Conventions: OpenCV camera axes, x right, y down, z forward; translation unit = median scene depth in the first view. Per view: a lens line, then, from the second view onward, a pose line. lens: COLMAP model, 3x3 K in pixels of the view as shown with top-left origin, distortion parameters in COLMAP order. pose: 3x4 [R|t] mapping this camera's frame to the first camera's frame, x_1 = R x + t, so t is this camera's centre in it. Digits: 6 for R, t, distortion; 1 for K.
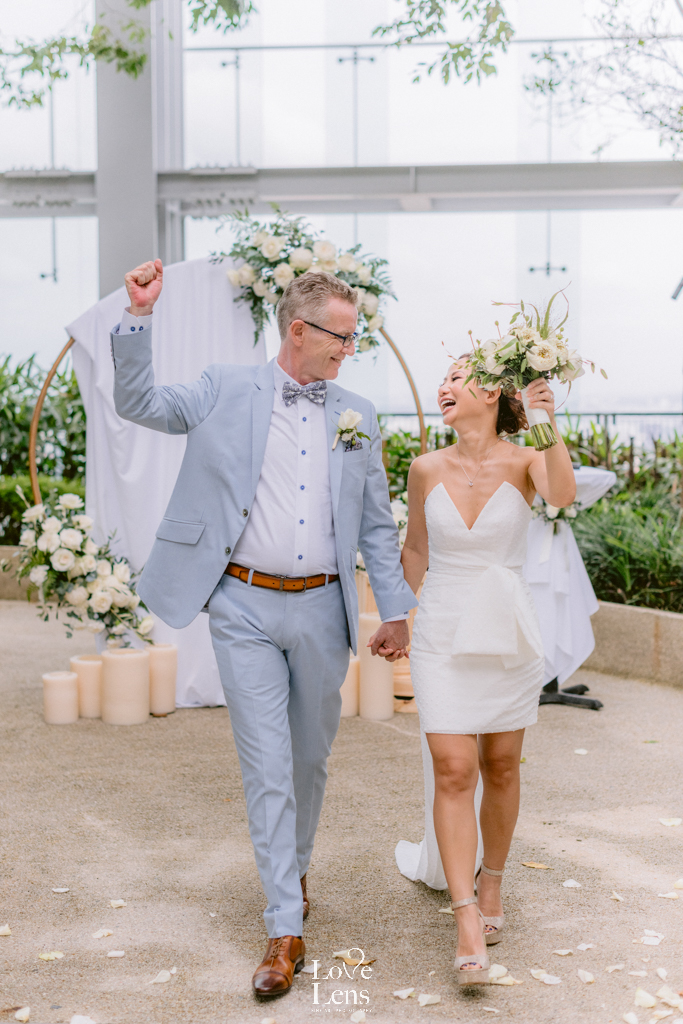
lens RADIAL K [[1494.7, 0, 341.5], [0, 1494.7, 512.0], [0, 0, 1]] dist [-0.004245, 0.092239]
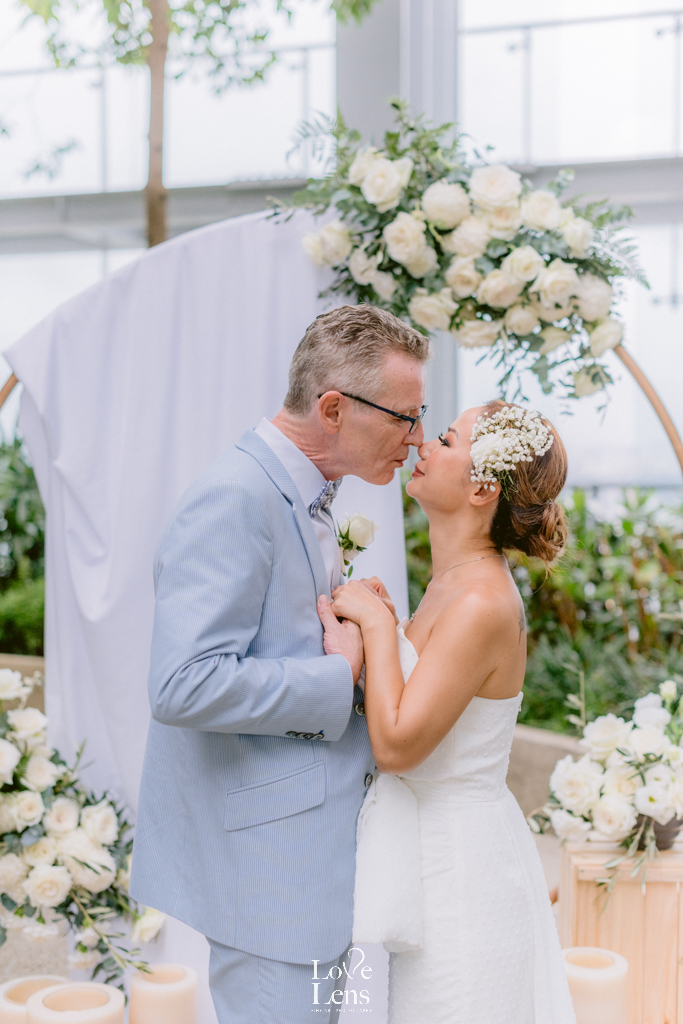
lens RADIAL K [[1494.7, 0, 341.5], [0, 1494.7, 512.0], [0, 0, 1]] dist [-0.004245, 0.092239]
pose [[0.973536, 0.013283, -0.228146, 0.051483], [-0.021142, 0.999263, -0.032039, -0.052973], [0.227552, 0.036015, 0.973100, 0.516413]]
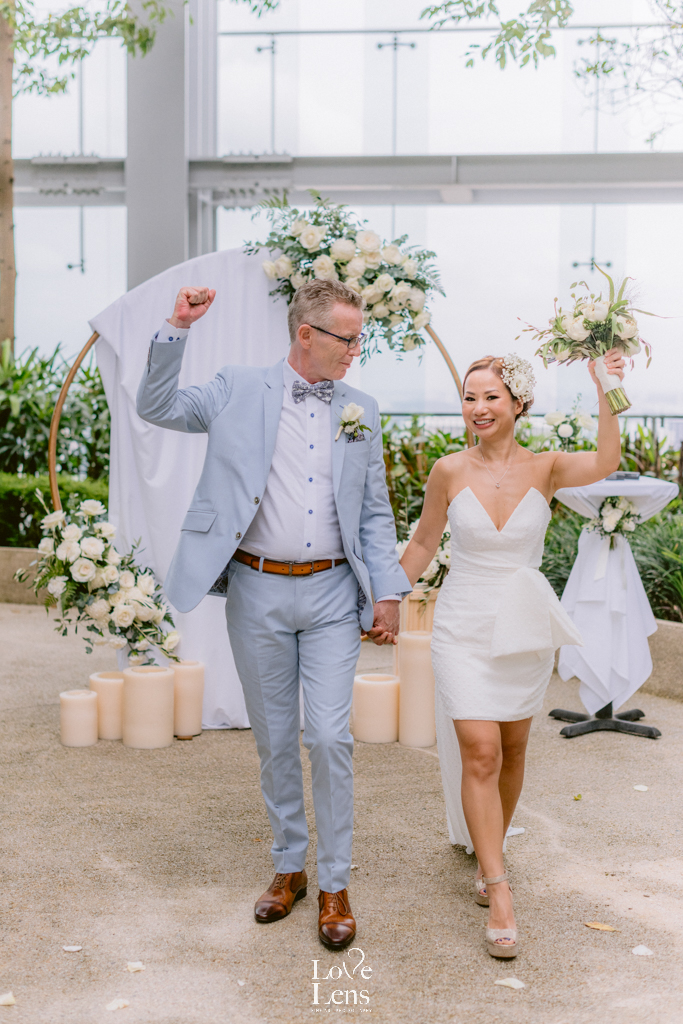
lens RADIAL K [[1514.1, 0, 341.8], [0, 1514.1, 506.7], [0, 0, 1]] dist [0.008274, 0.014627]
pose [[0.999738, 0.012663, -0.019086, -0.007383], [-0.012689, 0.999919, -0.001268, -0.008351], [0.019068, 0.001510, 0.999817, 0.057030]]
